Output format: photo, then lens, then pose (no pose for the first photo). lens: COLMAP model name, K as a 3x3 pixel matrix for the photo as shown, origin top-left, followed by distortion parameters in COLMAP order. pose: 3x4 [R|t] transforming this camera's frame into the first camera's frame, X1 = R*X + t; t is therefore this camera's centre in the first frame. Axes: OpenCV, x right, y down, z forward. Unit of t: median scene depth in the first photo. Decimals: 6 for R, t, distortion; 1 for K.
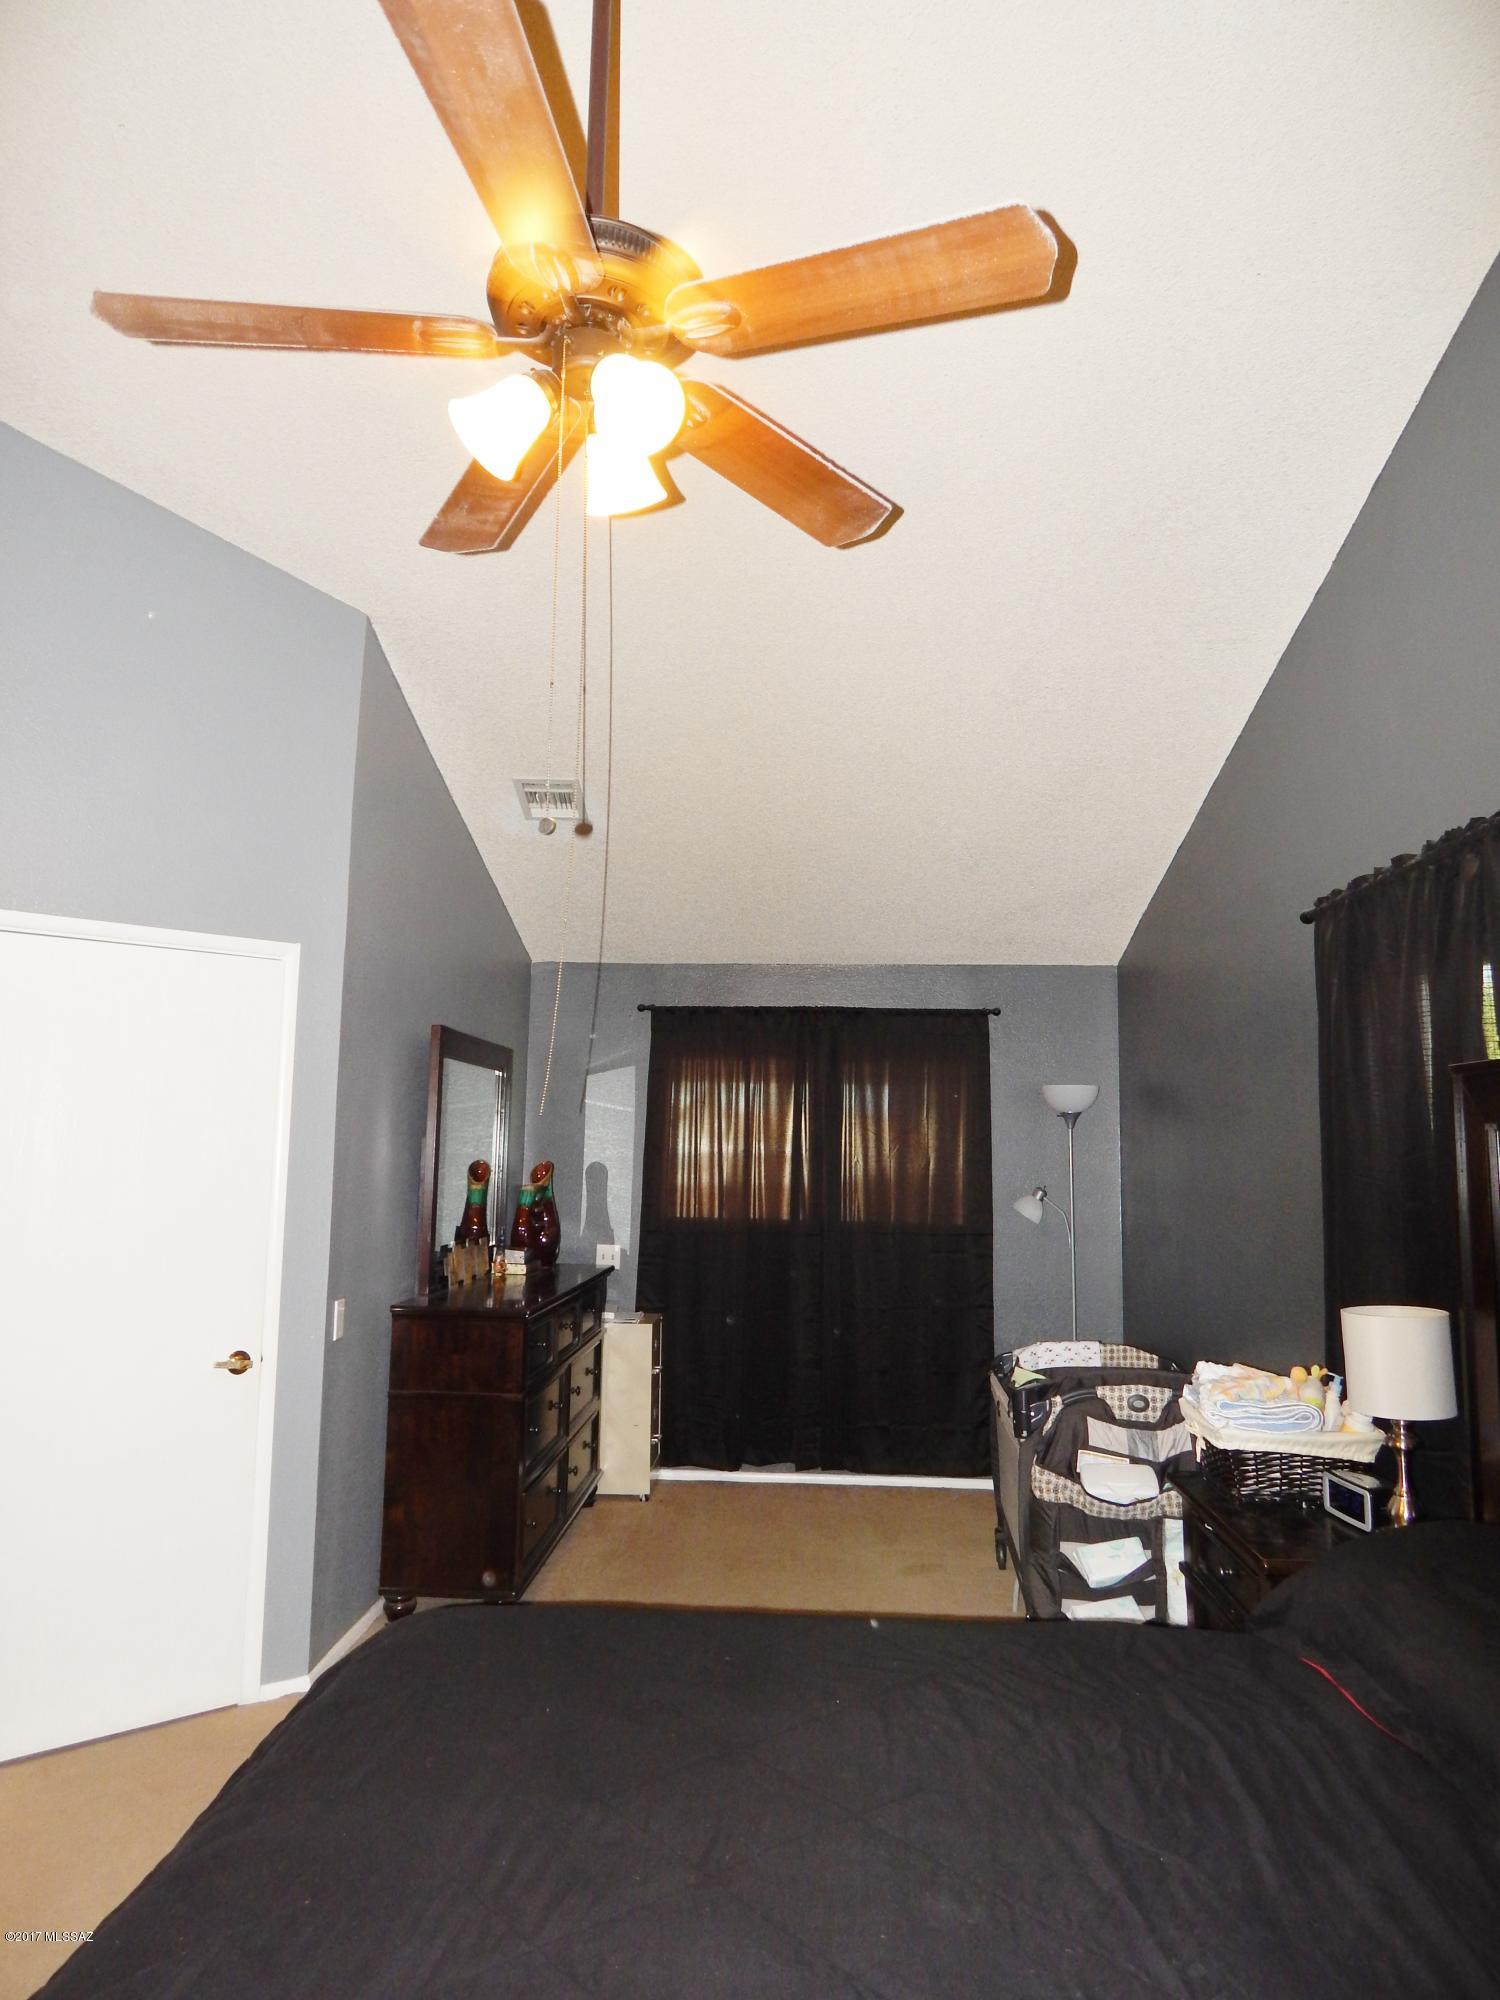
lens RADIAL K [[1331.2, 0, 747.3], [0, 1331.2, 995.3], [0, 0, 1]] dist [0.012408, -0.010222]
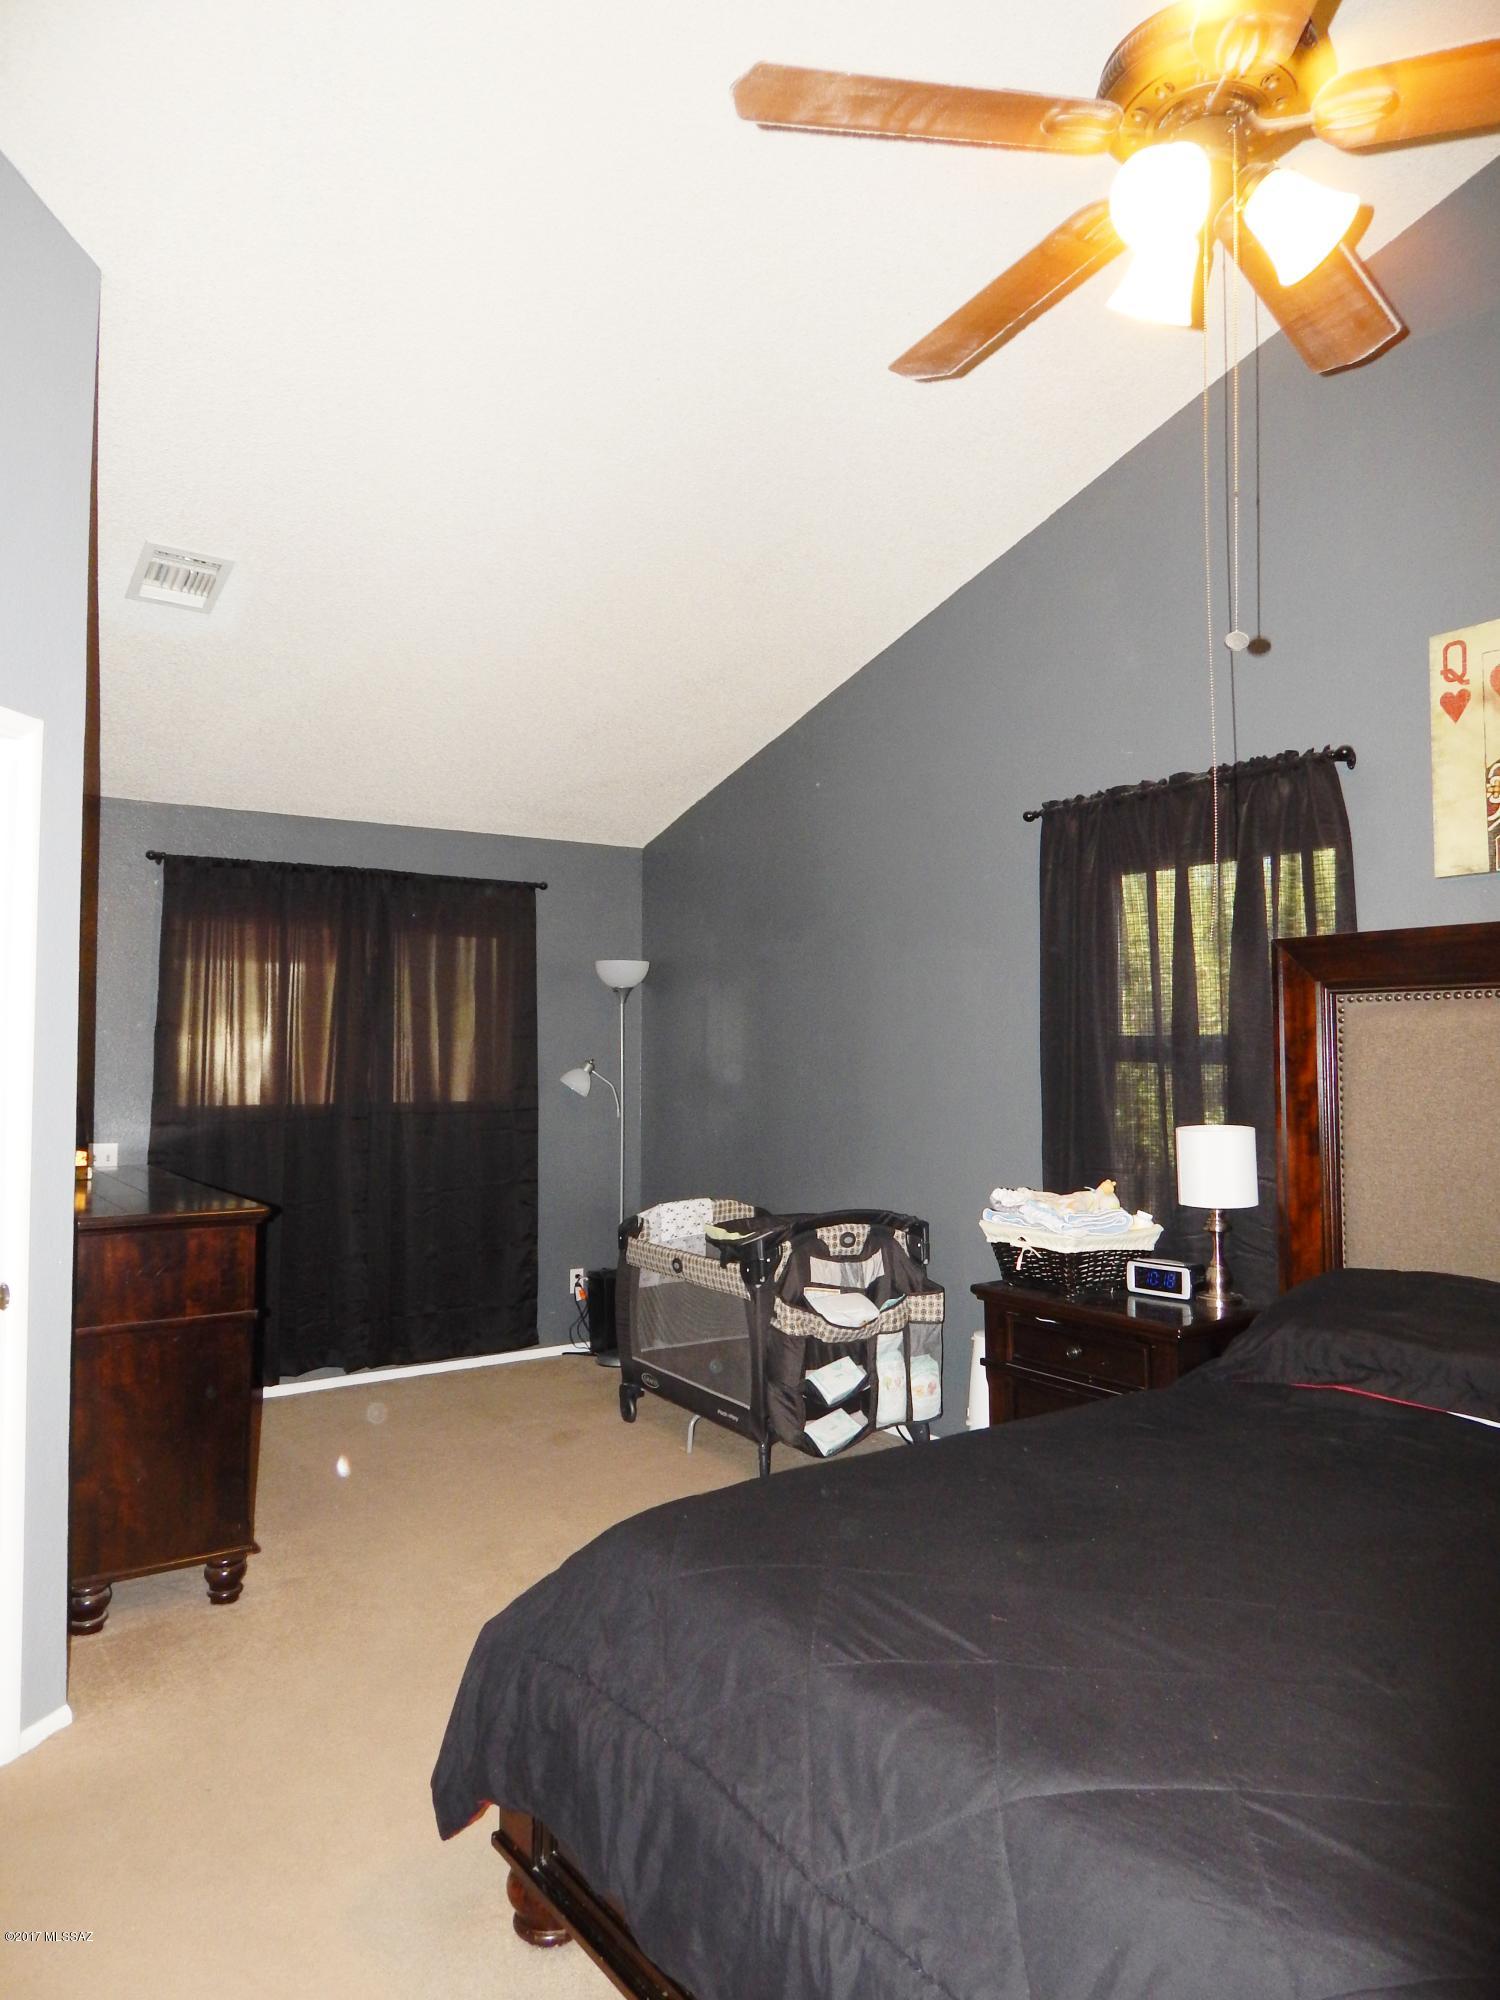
lens RADIAL K [[1331.2, 0, 746.8], [0, 1331.2, 995.9], [0, 0, 1]] dist [0.012408, -0.010222]
pose [[0.787829, 0.009904, 0.615814, -0.461804], [-0.057707, 0.996659, 0.057798, 0.042634], [-0.613184, -0.081072, 0.785769, 0.191298]]
